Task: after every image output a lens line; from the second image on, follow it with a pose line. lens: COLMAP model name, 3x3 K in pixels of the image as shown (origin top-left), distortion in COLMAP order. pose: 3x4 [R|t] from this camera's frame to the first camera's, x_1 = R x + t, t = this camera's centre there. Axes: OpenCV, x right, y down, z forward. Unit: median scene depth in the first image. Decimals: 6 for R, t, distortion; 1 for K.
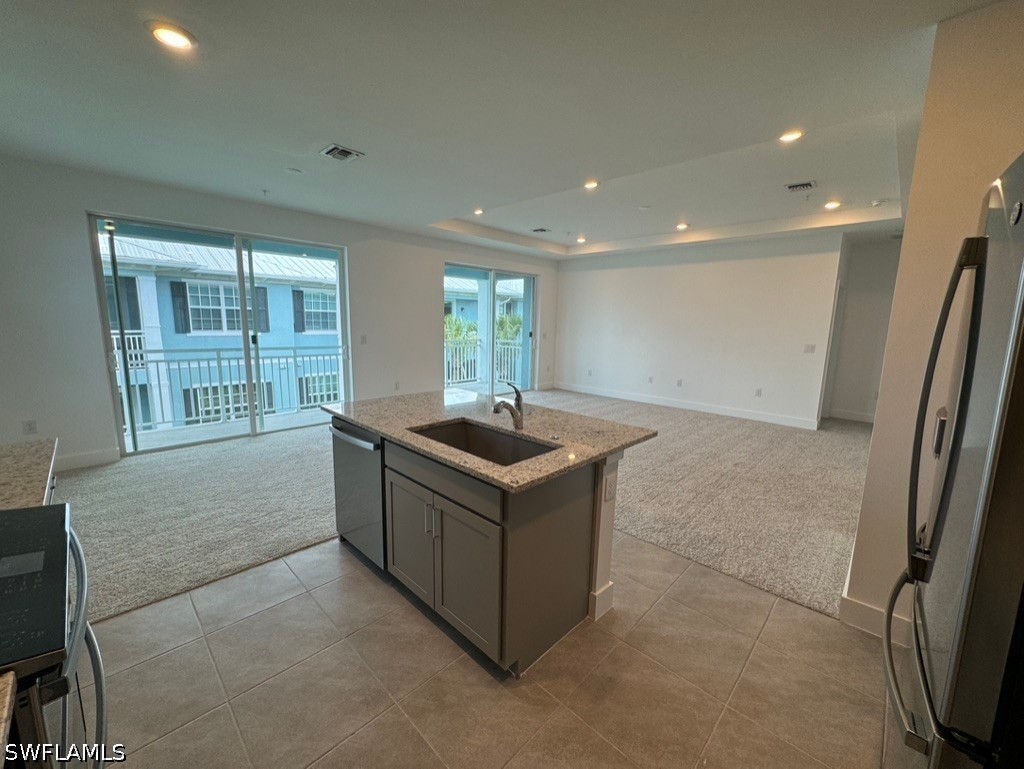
lens RADIAL K [[411.5, 0, 509.4], [0, 411.5, 380.4], [0, 0, 1]] dist [-0.000922, 0.000847]
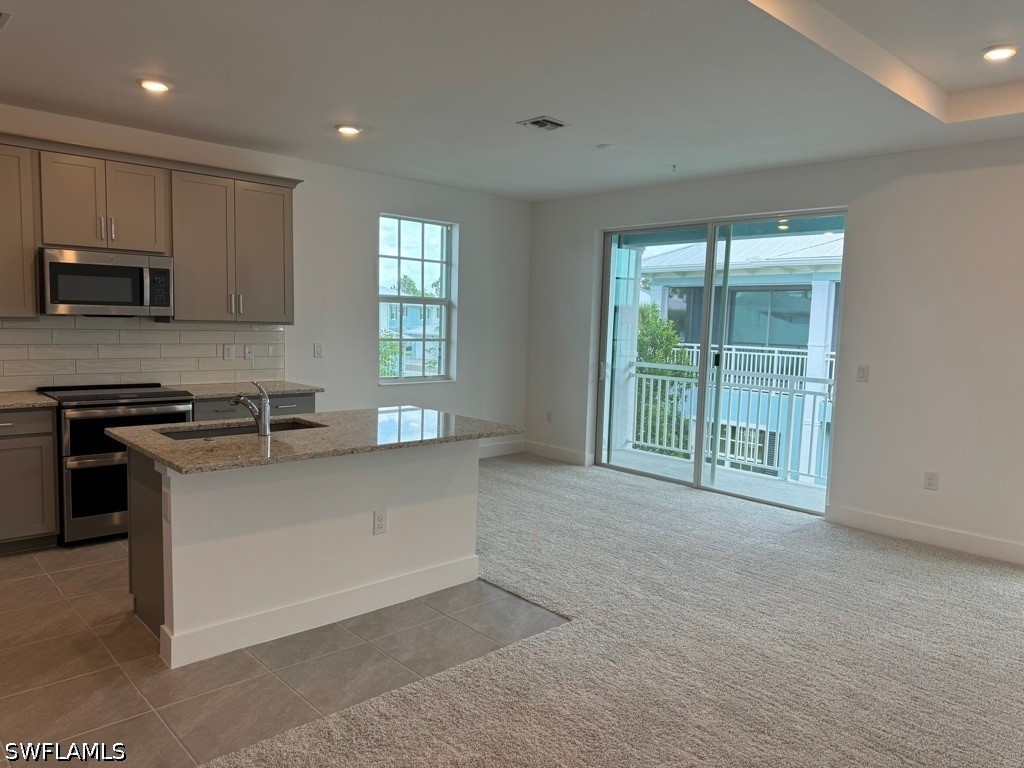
lens RADIAL K [[726.1, 0, 514.7], [0, 726.1, 389.6], [0, 0, 1]] dist [0.009173, 0.002520]
pose [[-0.047440, 0.083045, -0.995416, 0.682575], [-0.178050, 0.979876, 0.090234, -0.098521], [0.982877, 0.181514, -0.031699, 0.691804]]
